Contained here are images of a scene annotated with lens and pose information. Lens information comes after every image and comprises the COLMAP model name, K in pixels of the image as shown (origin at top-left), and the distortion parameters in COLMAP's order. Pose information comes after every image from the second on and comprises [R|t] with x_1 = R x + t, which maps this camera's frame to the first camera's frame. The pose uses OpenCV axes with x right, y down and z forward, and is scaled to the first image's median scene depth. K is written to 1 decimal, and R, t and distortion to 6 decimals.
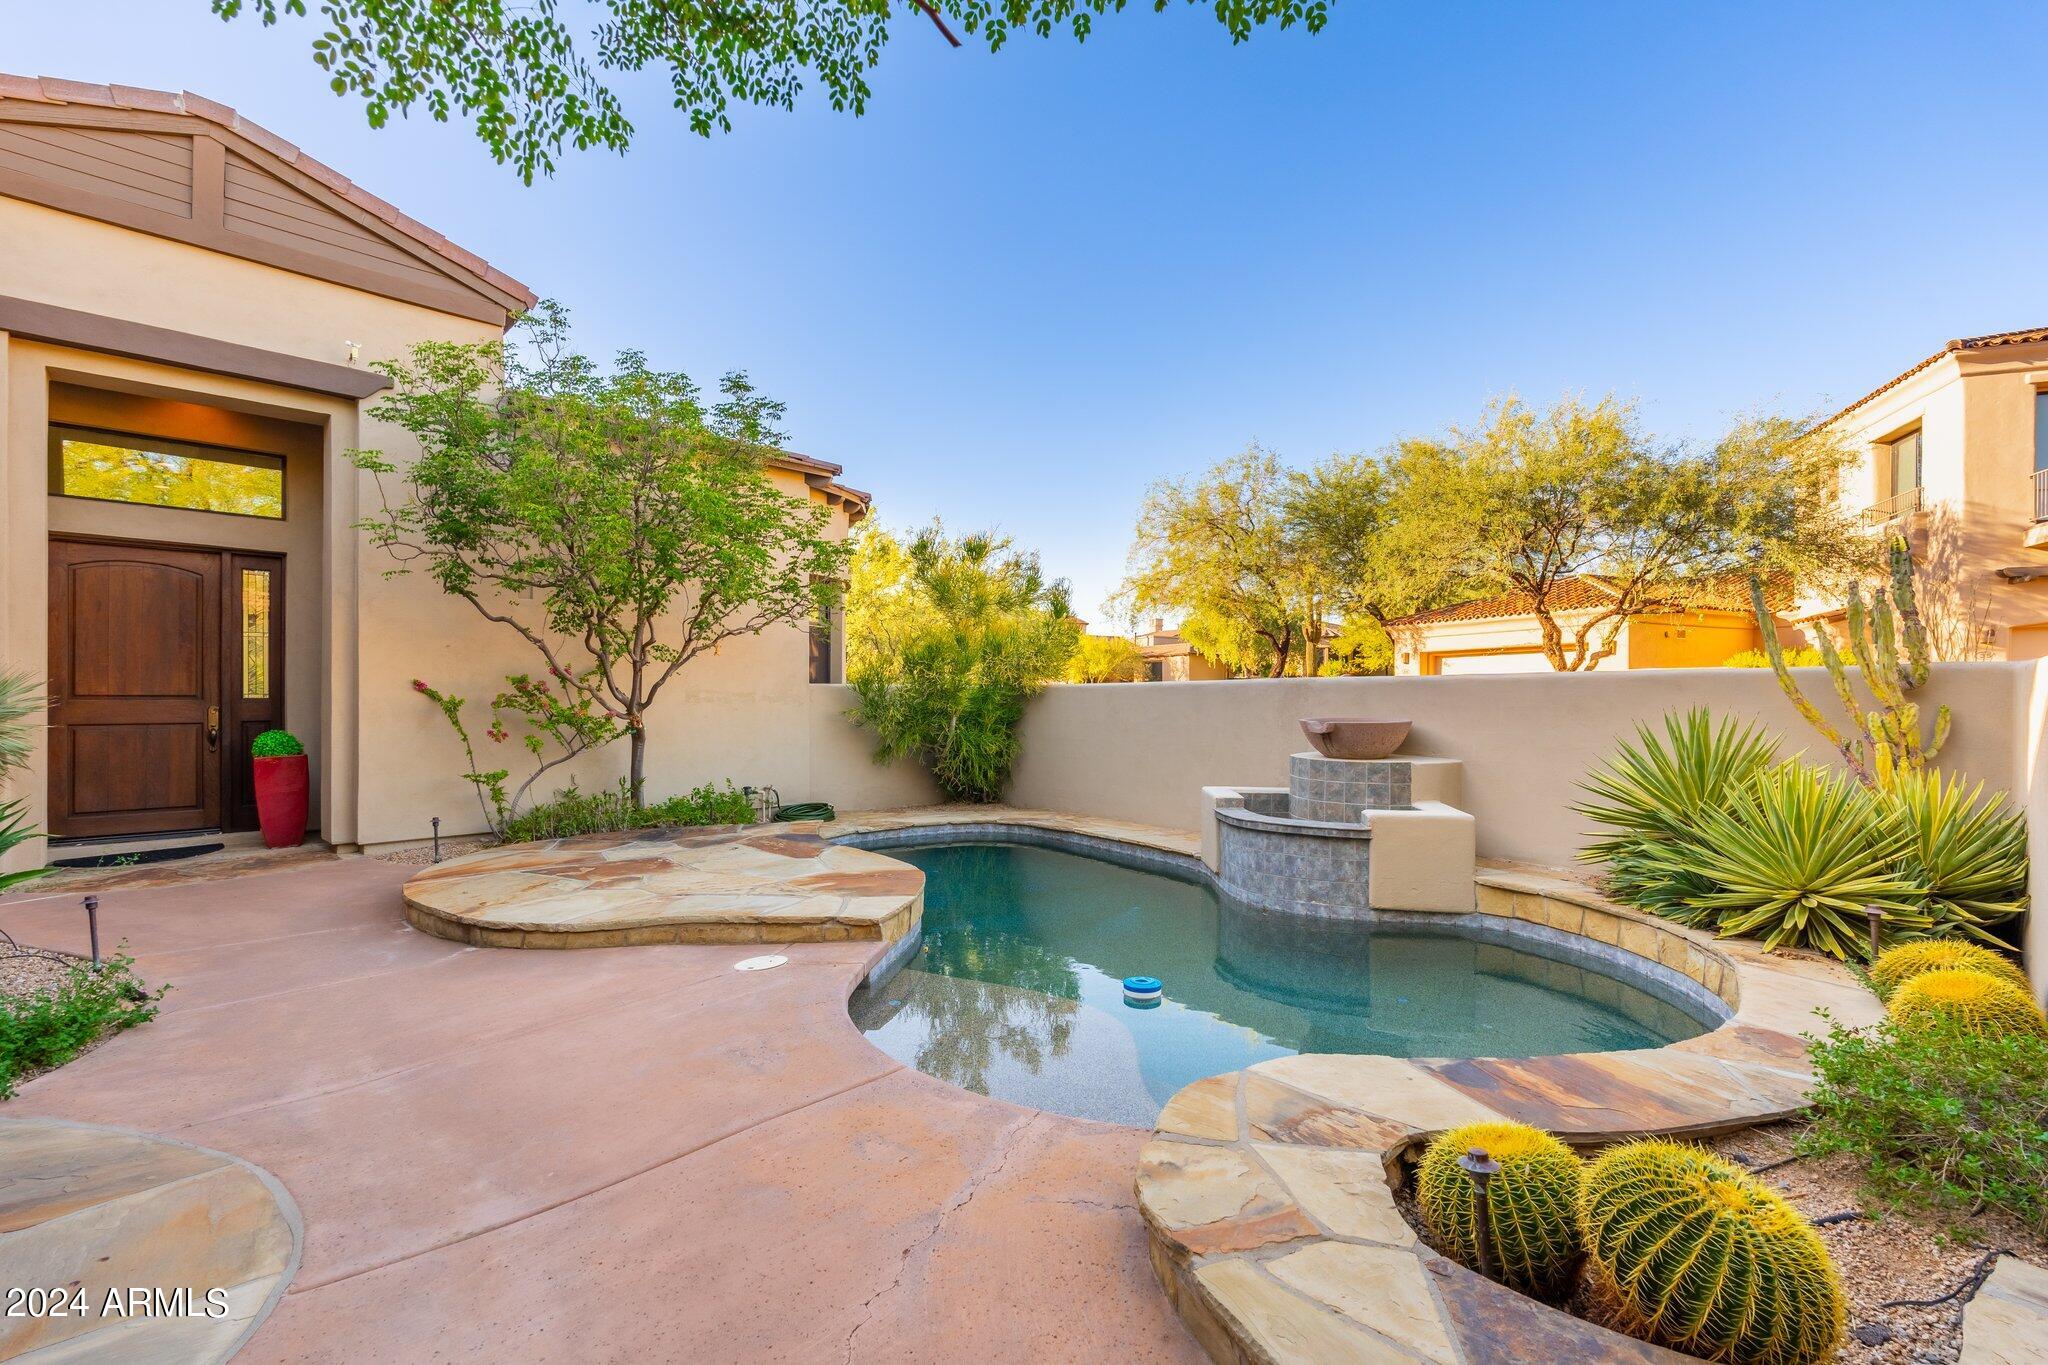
lens RADIAL K [[925.3, 0, 1023.8], [0, 925.3, 630.5], [0, 0, 1]] dist [-0.001532, -0.000592]
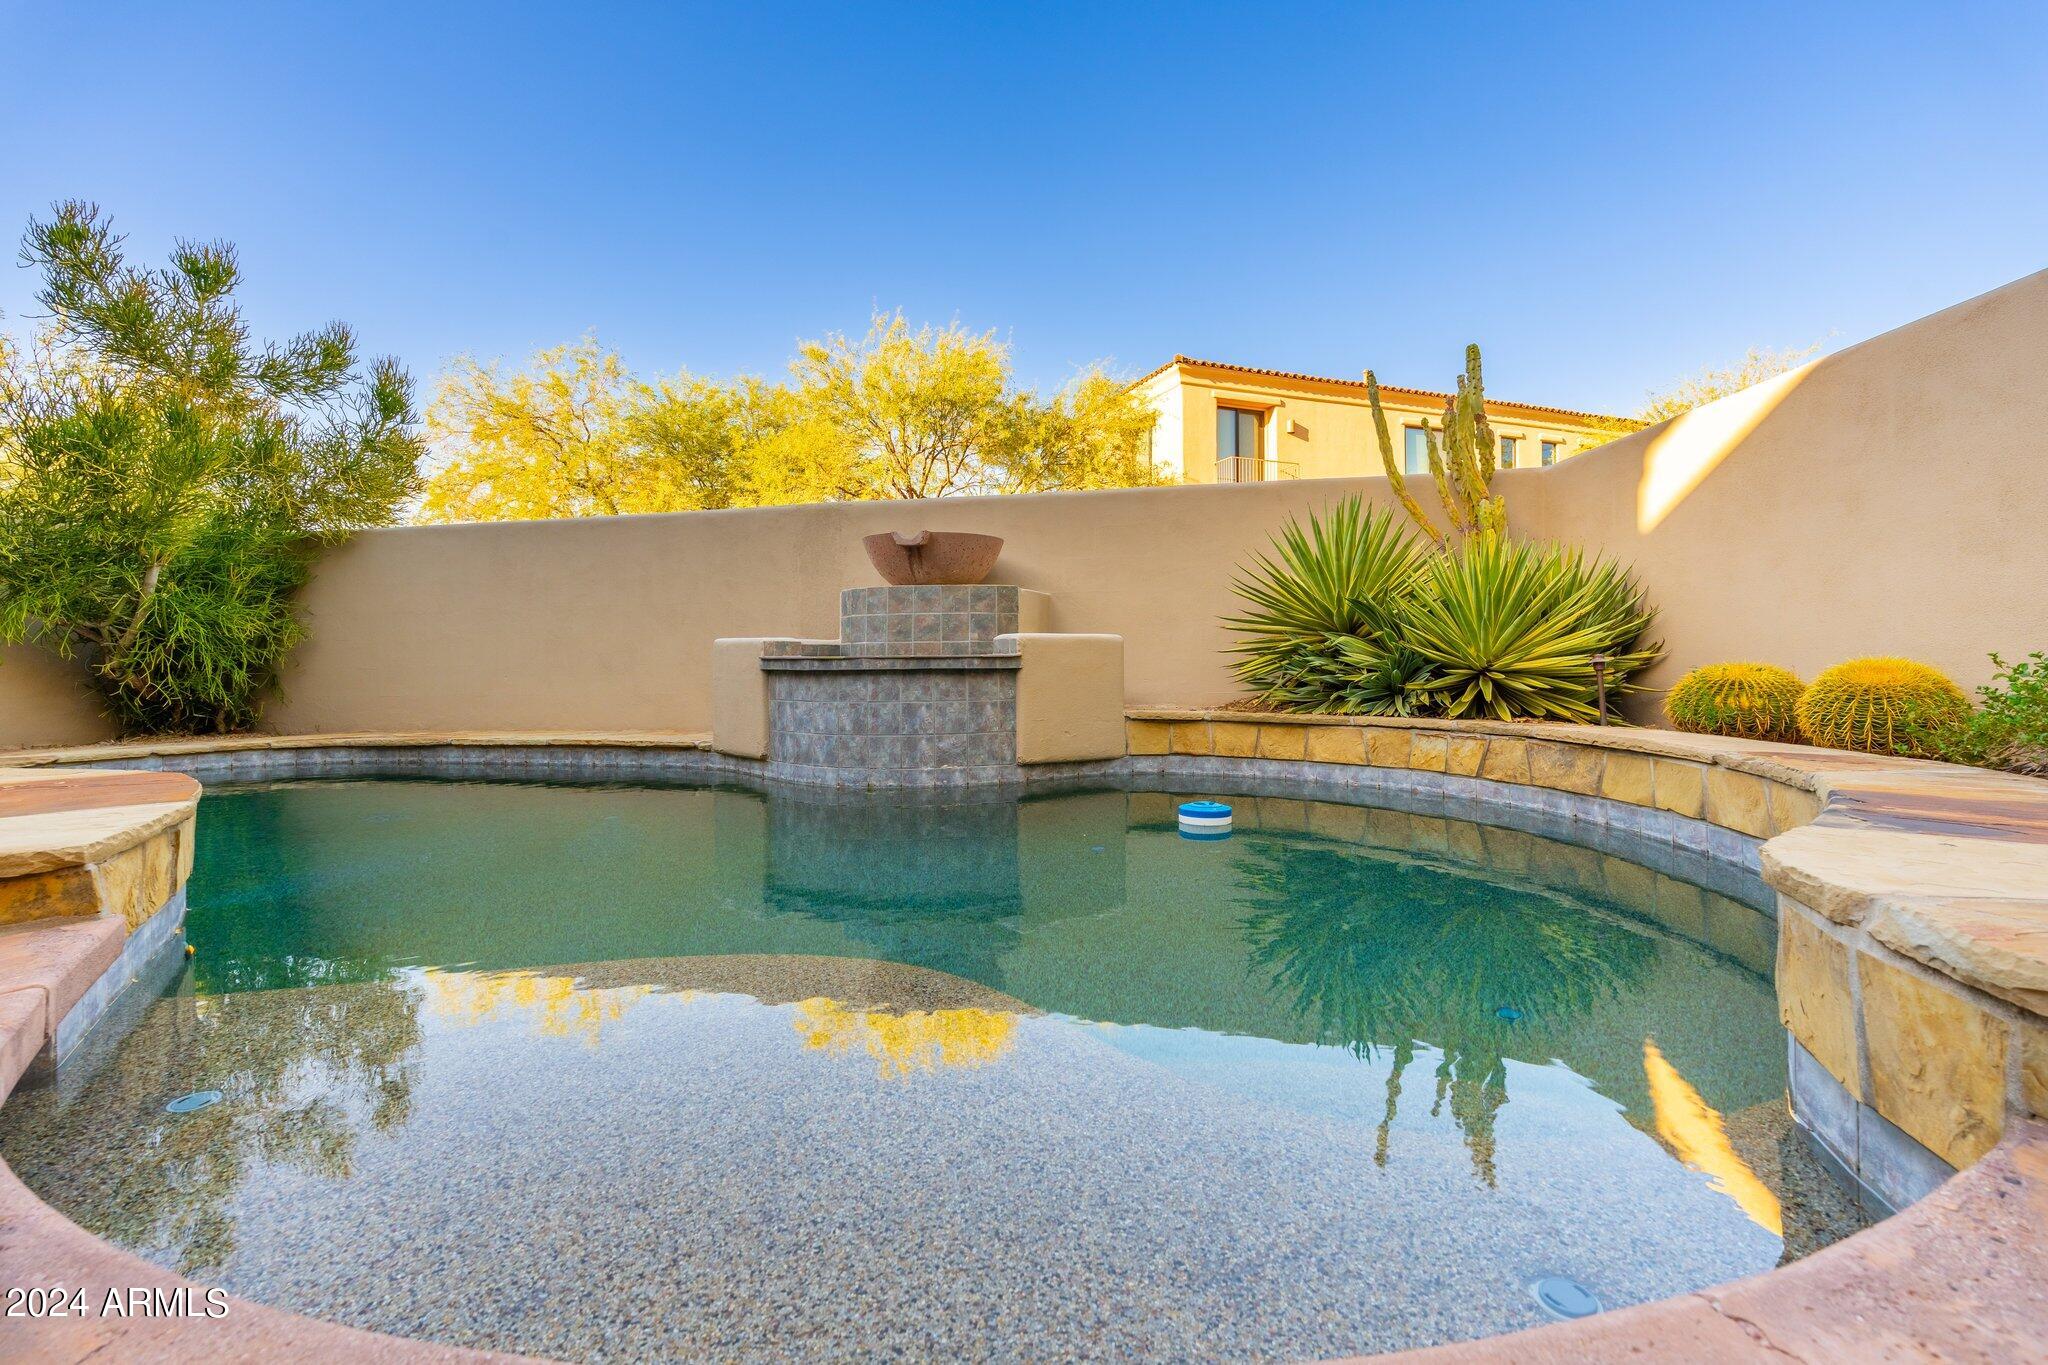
lens RADIAL K [[925.3, 0, 1023.8], [0, 925.3, 630.5], [0, 0, 1]] dist [-0.001532, -0.000592]
pose [[0.739821, 0.010960, 0.672715, -0.094752], [-0.029088, 0.999453, 0.015706, 0.161732], [-0.672175, -0.031188, 0.739735, 0.409090]]
